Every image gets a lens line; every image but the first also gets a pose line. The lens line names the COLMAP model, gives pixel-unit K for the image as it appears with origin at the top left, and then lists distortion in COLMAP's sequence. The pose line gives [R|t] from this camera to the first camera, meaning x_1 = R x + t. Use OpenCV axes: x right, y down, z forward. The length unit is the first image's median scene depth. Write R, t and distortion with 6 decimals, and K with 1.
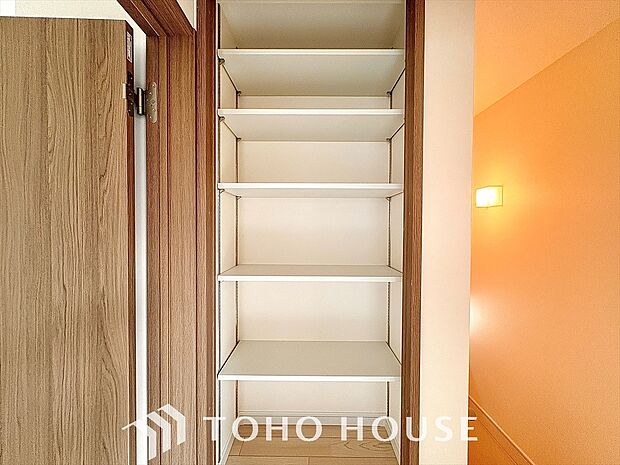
lens RADIAL K [[247.8, 0, 309.9], [0, 247.8, 231.0], [0, 0, 1]] dist [0.003458, -0.000174]
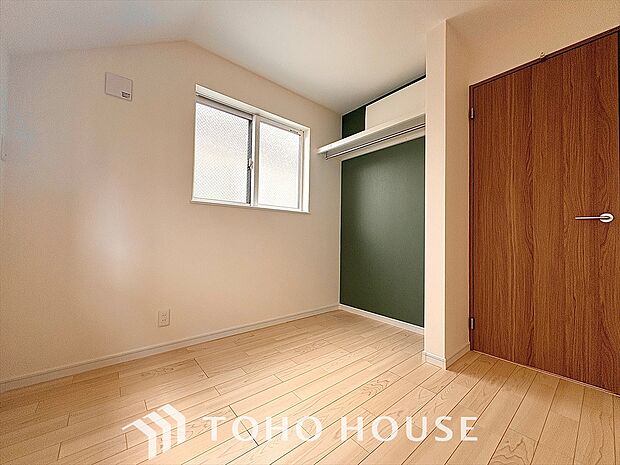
lens RADIAL K [[247.8, 0, 311.4], [0, 247.8, 232.8], [0, 0, 1]] dist [0.003458, -0.000174]
pose [[0.640714, -0.009801, -0.767717, -0.801414], [-0.015662, 0.999544, -0.025832, -0.227461], [0.767620, 0.028575, 0.640268, -2.033727]]
